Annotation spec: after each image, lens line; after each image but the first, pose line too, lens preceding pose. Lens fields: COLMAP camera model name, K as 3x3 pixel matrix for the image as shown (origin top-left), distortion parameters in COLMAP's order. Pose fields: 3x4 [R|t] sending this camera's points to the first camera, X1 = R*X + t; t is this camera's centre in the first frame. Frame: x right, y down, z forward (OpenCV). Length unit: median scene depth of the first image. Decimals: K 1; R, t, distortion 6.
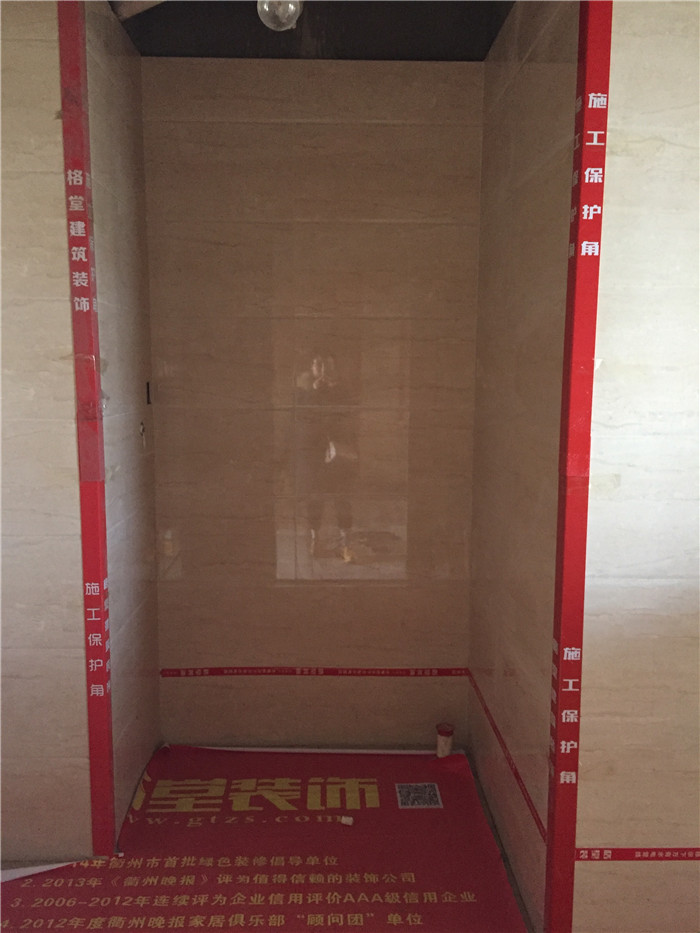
lens RADIAL K [[776.7, 0, 350.0], [0, 776.7, 466.5], [0, 0, 1]] dist [0.030177, -0.000471]
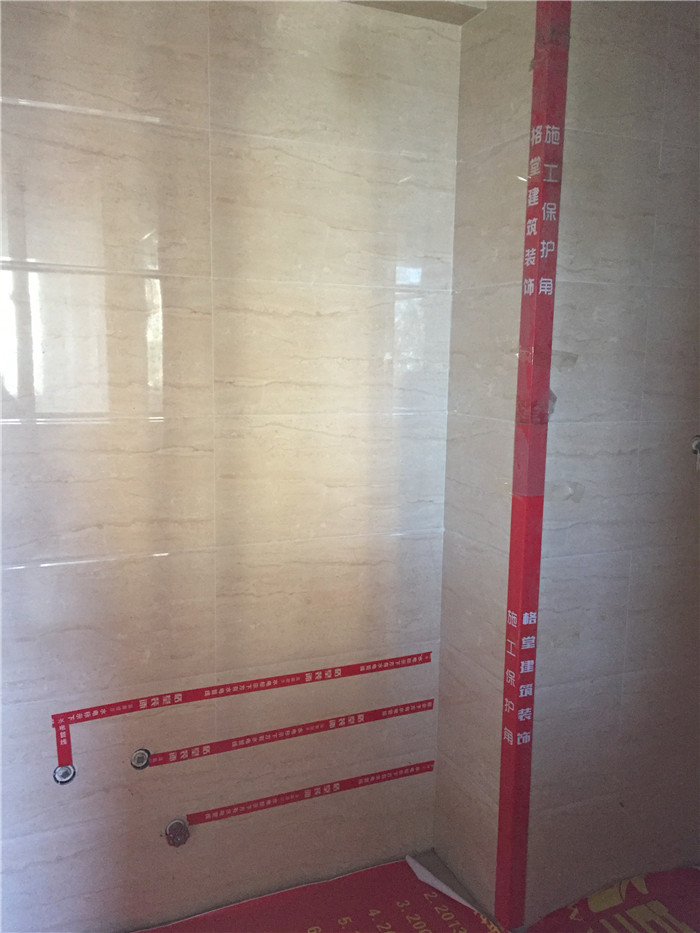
lens RADIAL K [[776.7, 0, 350.0], [0, 776.7, 466.5], [0, 0, 1]] dist [0.030177, -0.000471]
pose [[0.375708, 0.134858, -0.916873, 0.377200], [-0.127476, 0.987471, 0.093005, -0.068077], [0.917929, 0.081937, 0.388192, 0.500089]]
